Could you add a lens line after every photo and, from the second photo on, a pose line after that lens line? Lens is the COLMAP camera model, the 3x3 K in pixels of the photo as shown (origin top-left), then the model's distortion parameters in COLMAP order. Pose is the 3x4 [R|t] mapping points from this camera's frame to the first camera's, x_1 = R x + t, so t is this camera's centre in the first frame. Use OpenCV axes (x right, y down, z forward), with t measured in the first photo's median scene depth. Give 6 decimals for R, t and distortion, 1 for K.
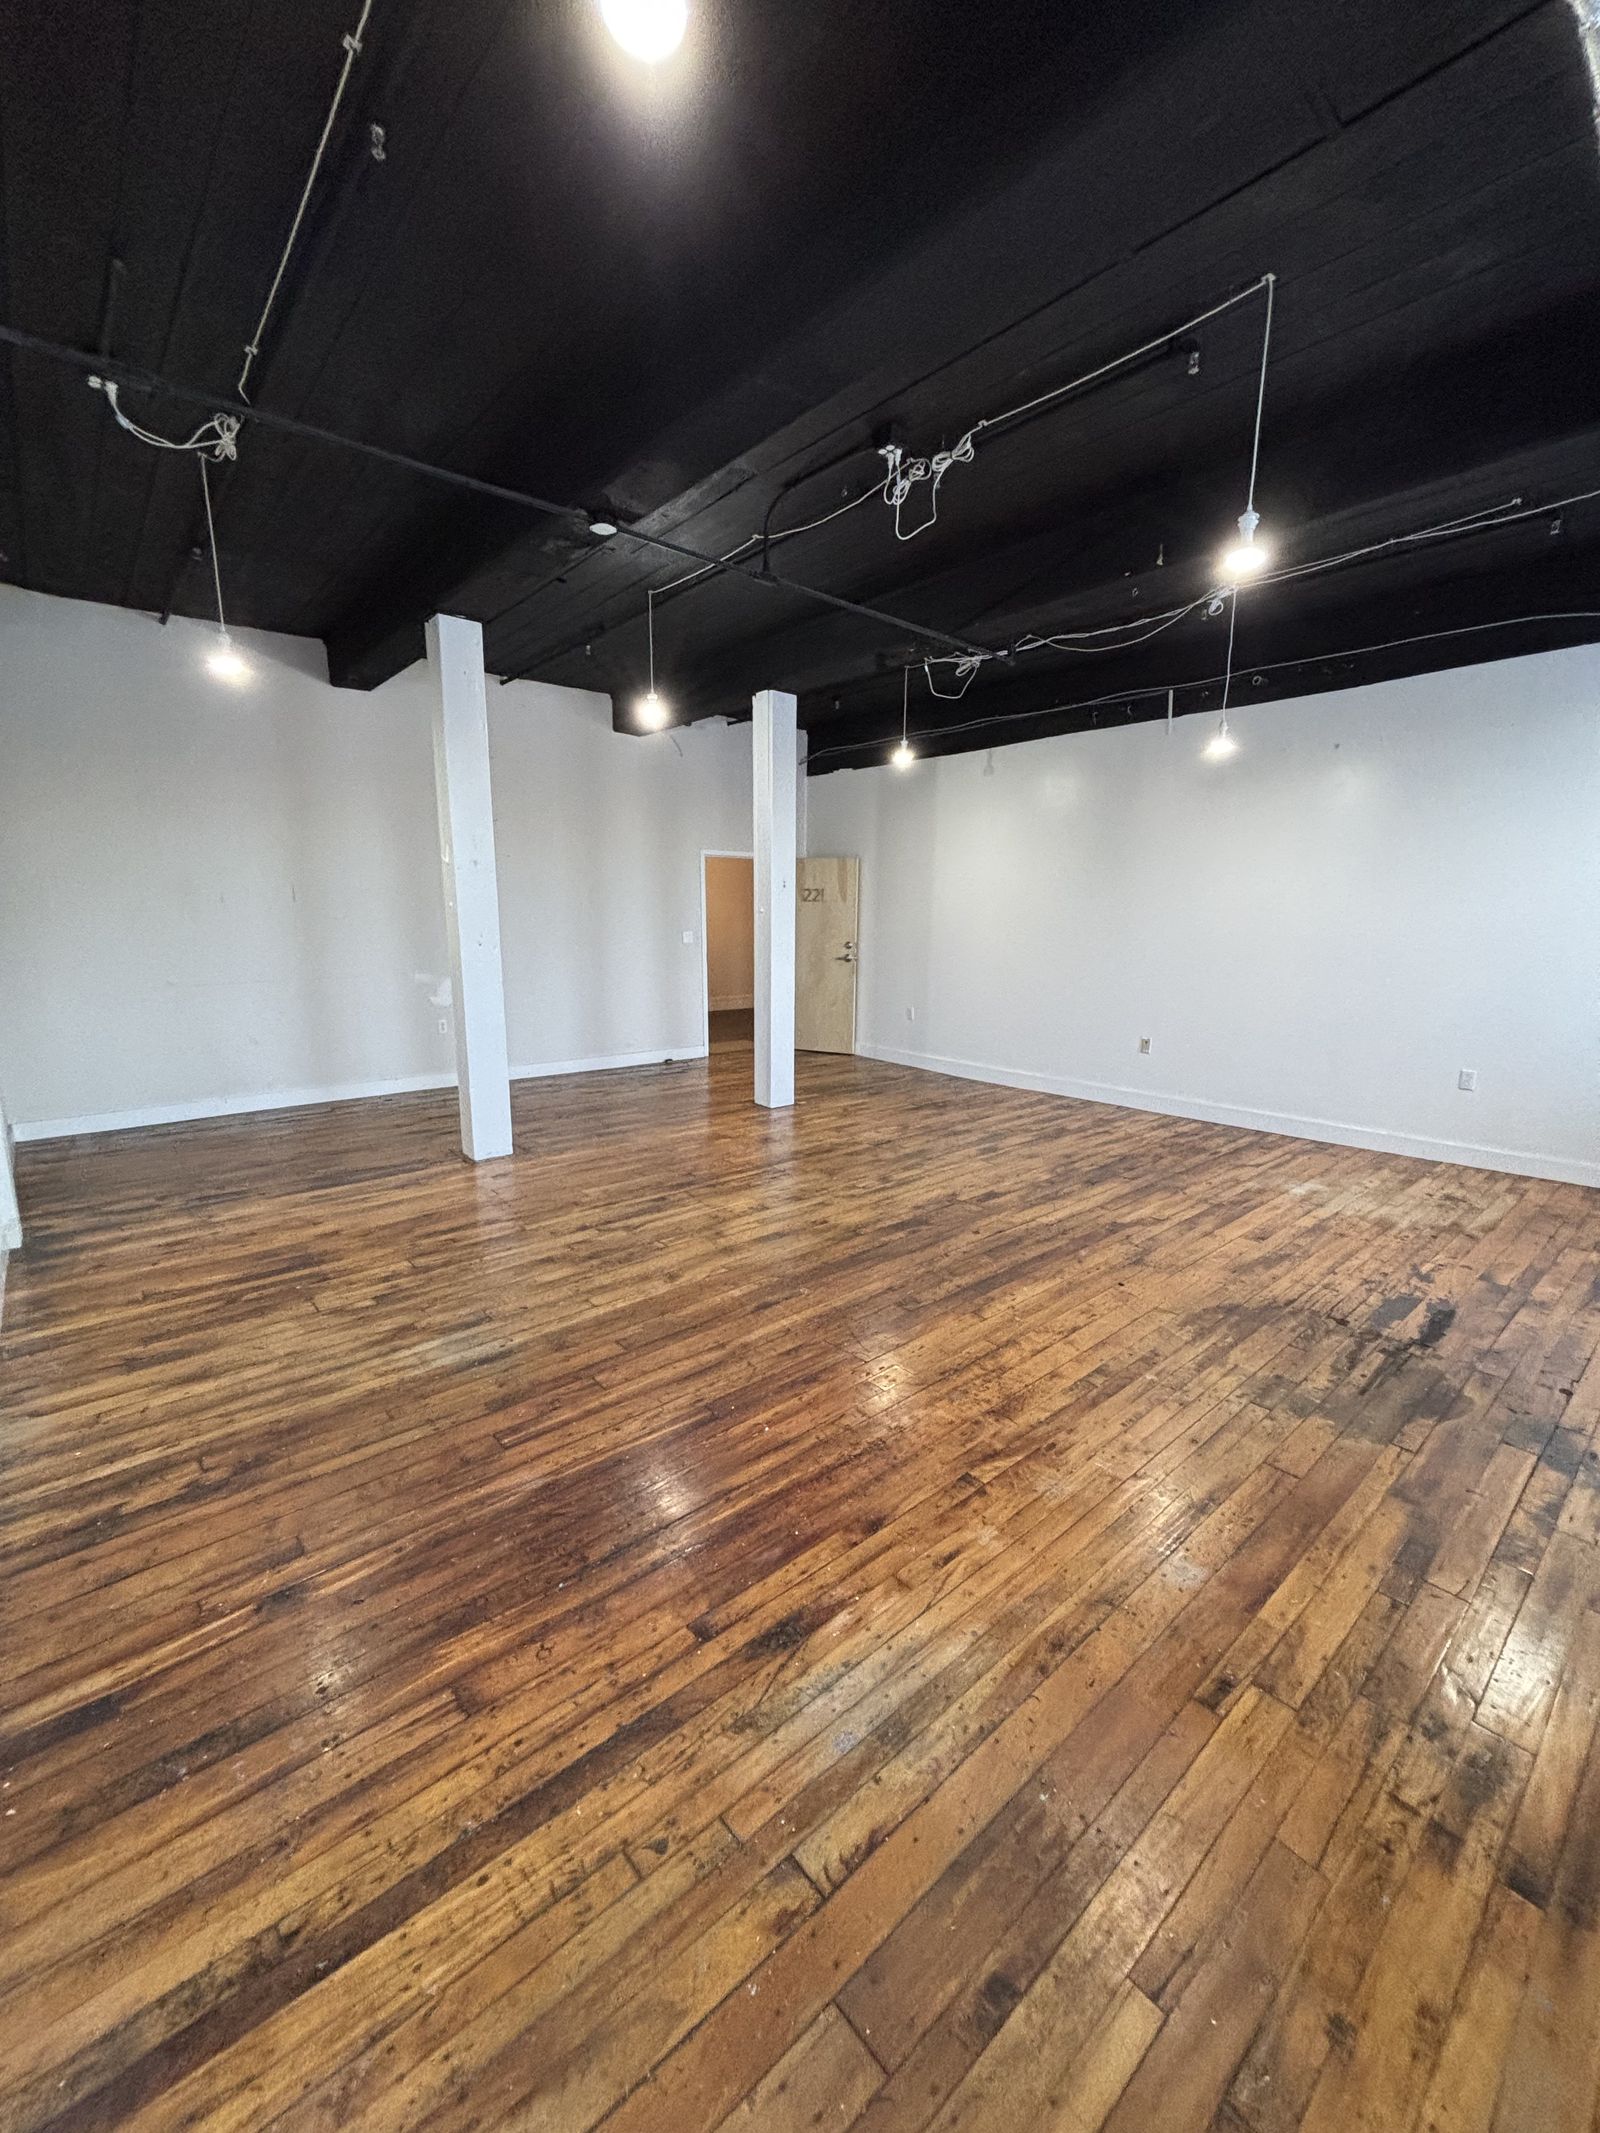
lens RADIAL K [[853.1, 0, 800.9], [0, 853.1, 1074.5], [0, 0, 1]] dist [0.003981, -0.002495]
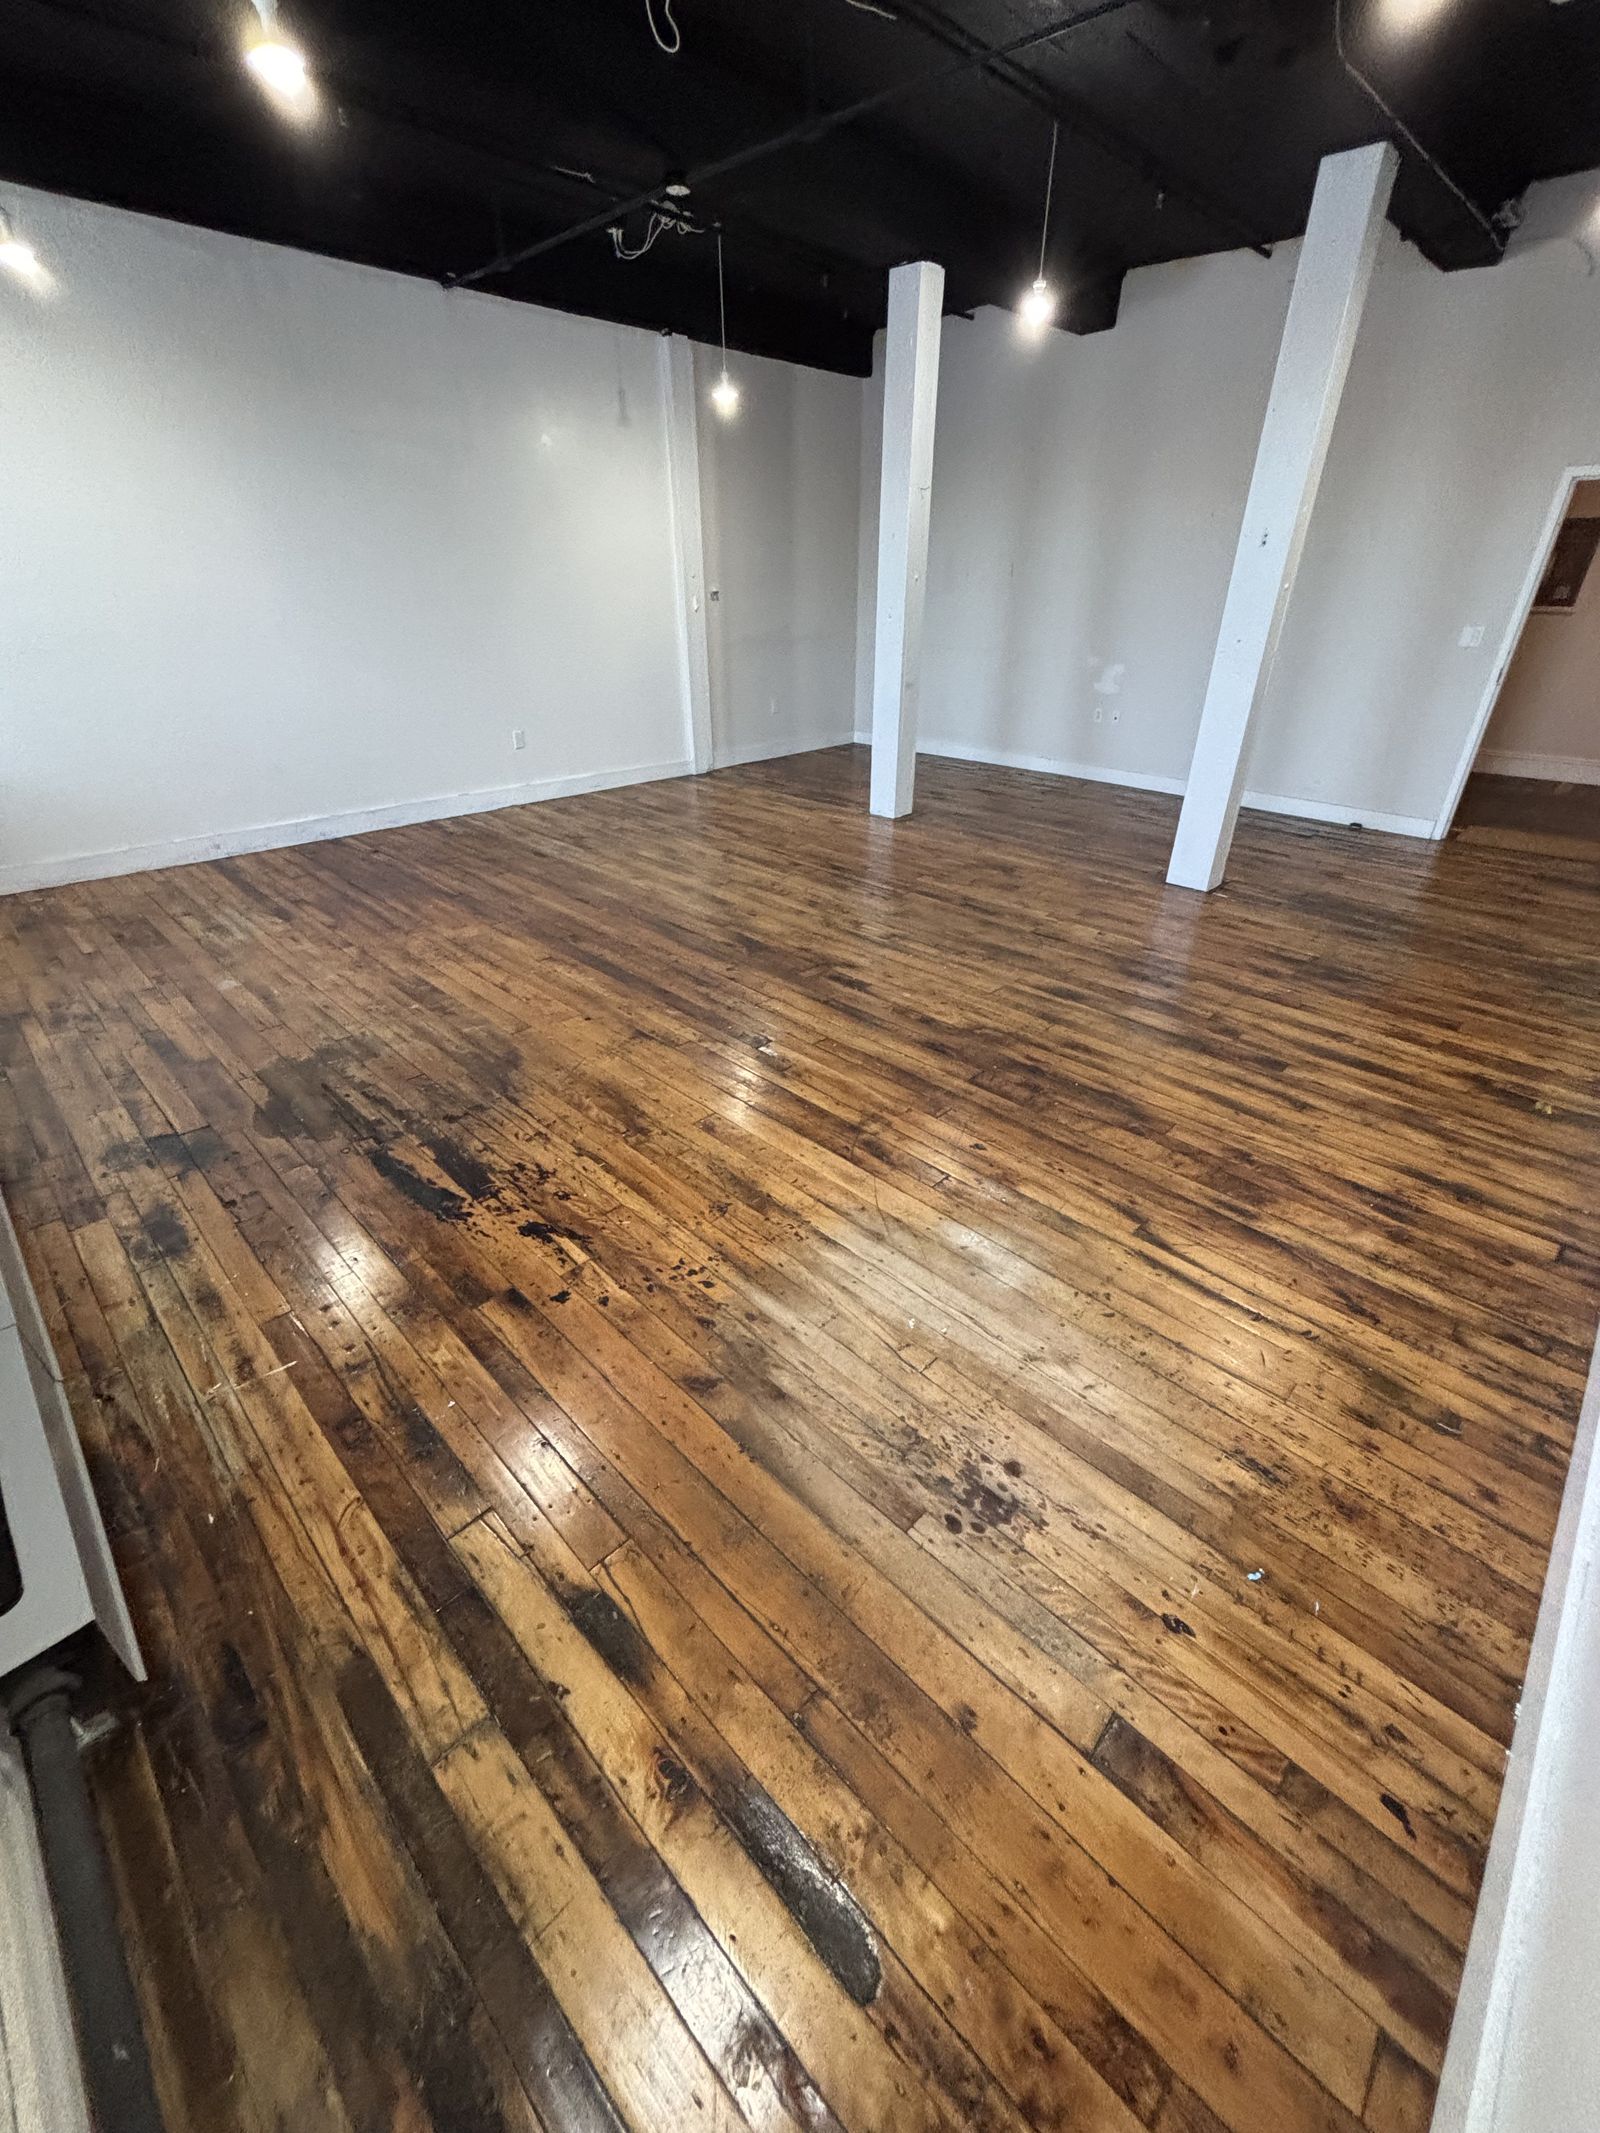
lens RADIAL K [[853.1, 0, 801.6], [0, 853.1, 1076.7], [0, 0, 1]] dist [0.003981, -0.002495]
pose [[0.076828, 0.496355, -0.864713, 1.059288], [-0.195236, 0.857976, 0.475142, -0.170889], [0.977742, 0.132319, 0.162823, 0.918928]]
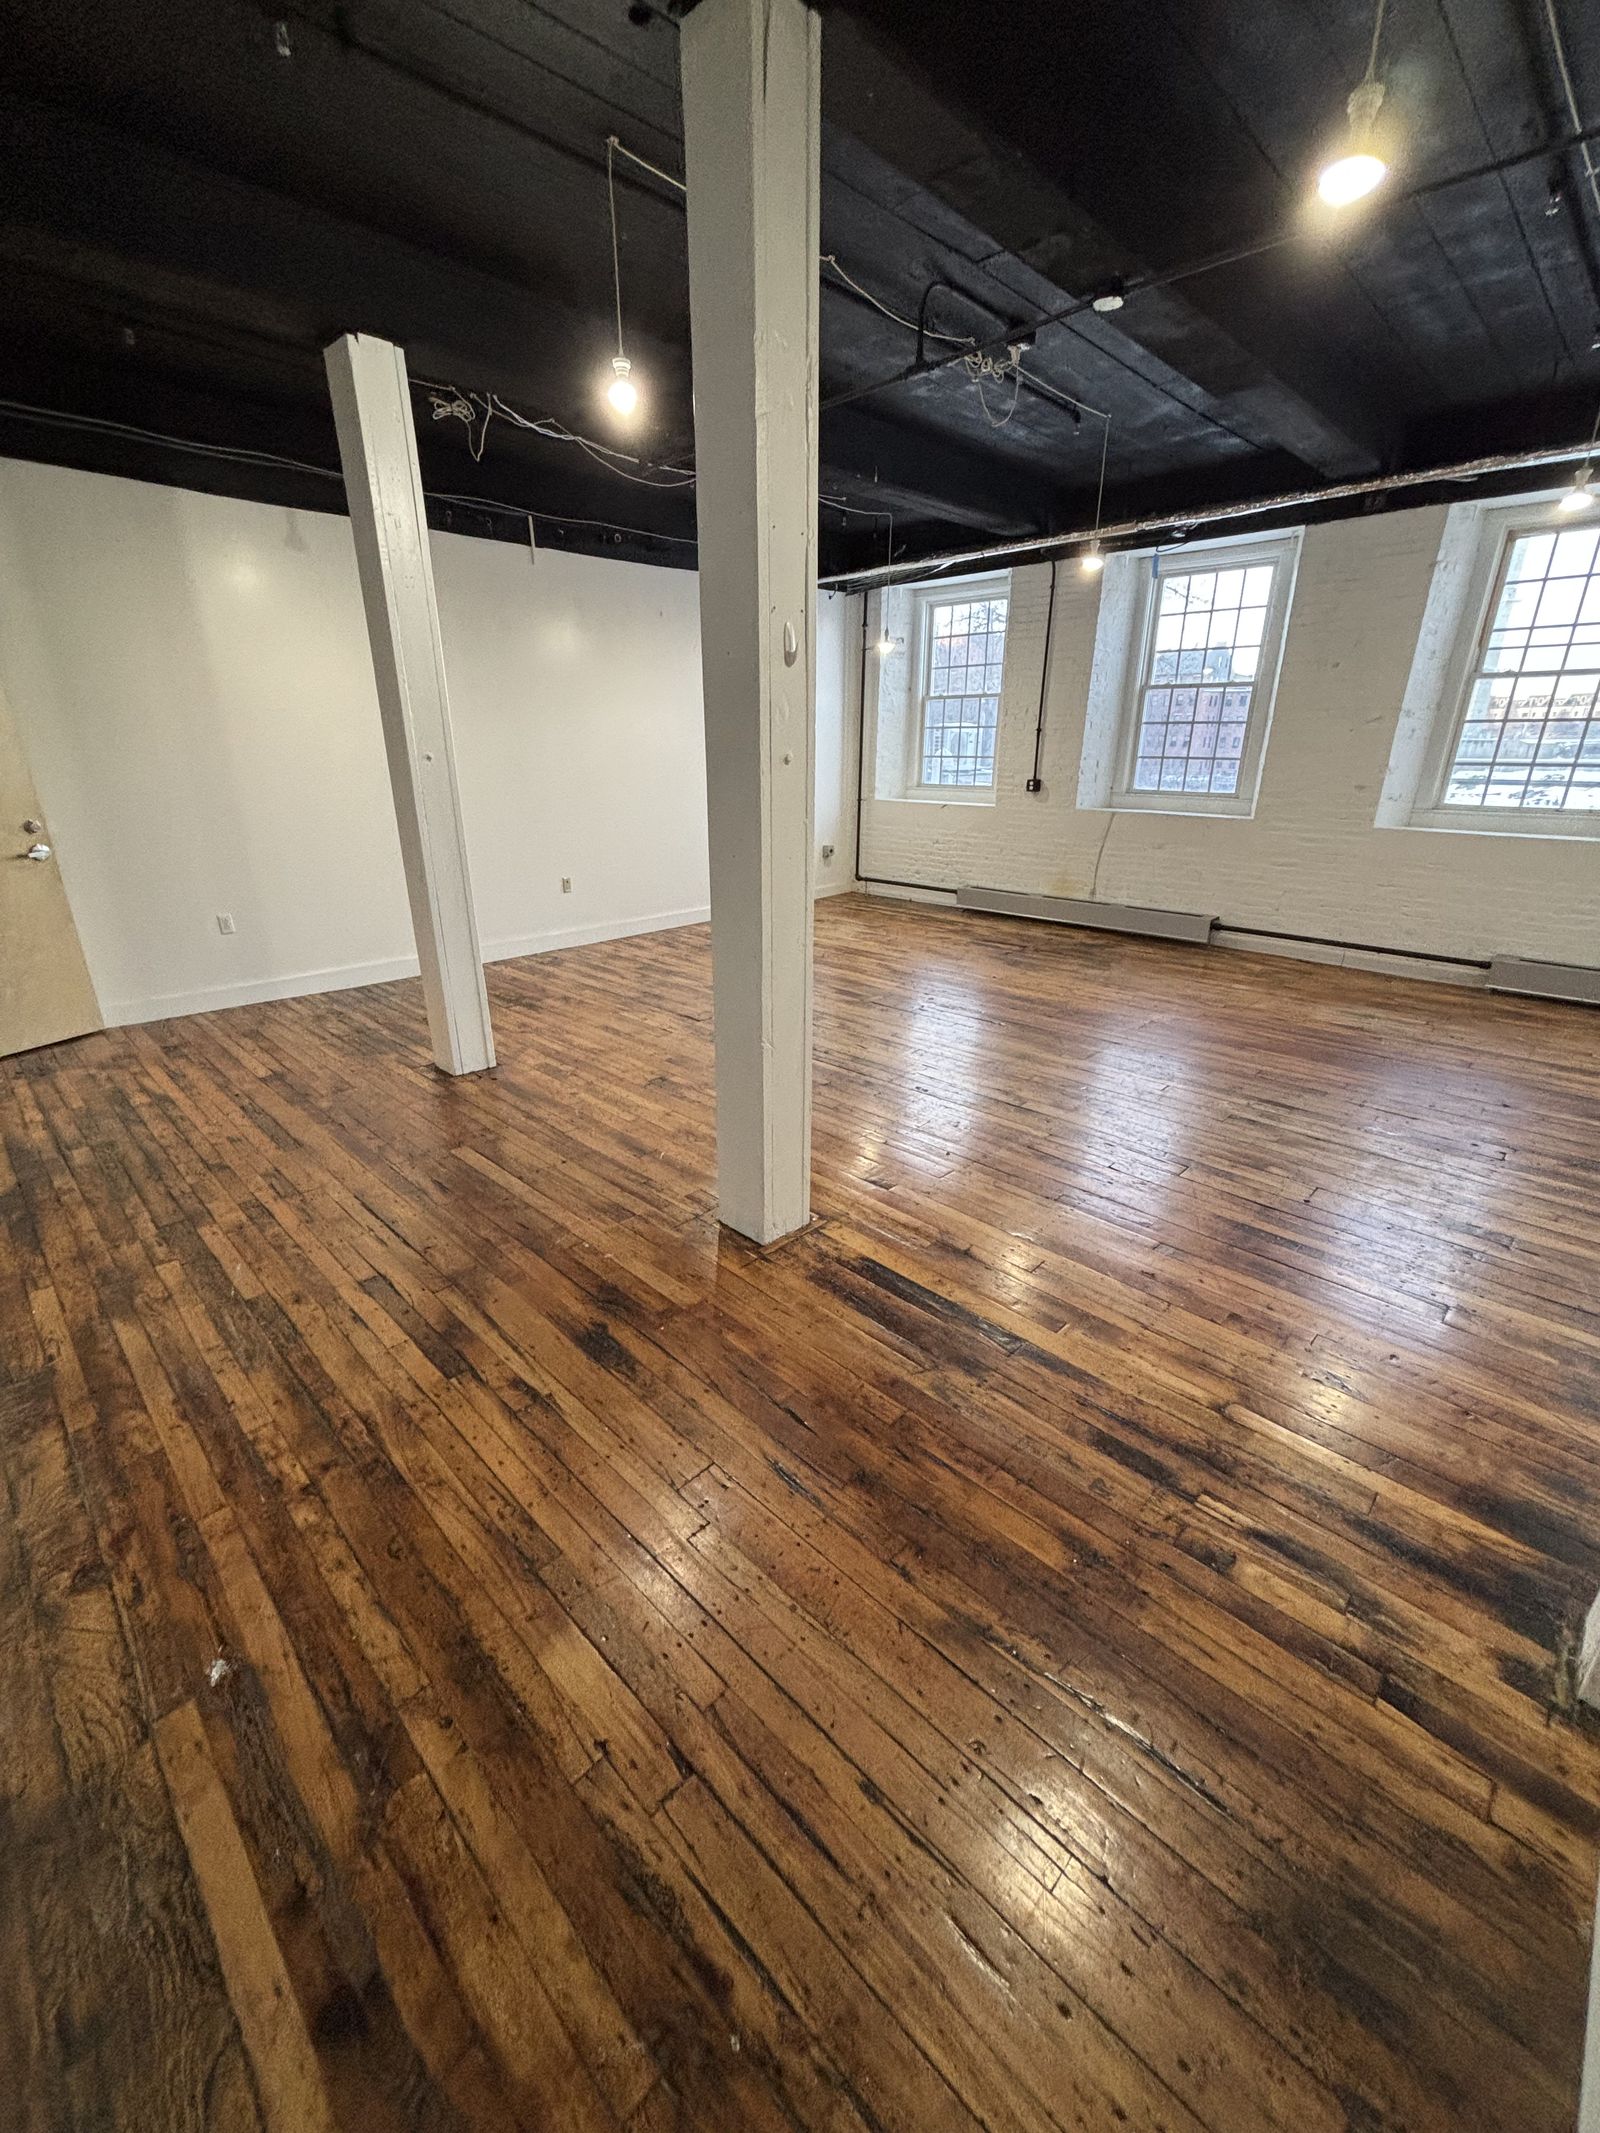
lens RADIAL K [[853.1, 0, 792.7], [0, 853.1, 1076.2], [0, 0, 1]] dist [0.003981, -0.002495]
pose [[-0.072264, -0.363989, 0.928596, -1.075095], [0.194965, 0.907914, 0.371054, -0.247925], [-0.978144, 0.207857, 0.005355, 1.209106]]
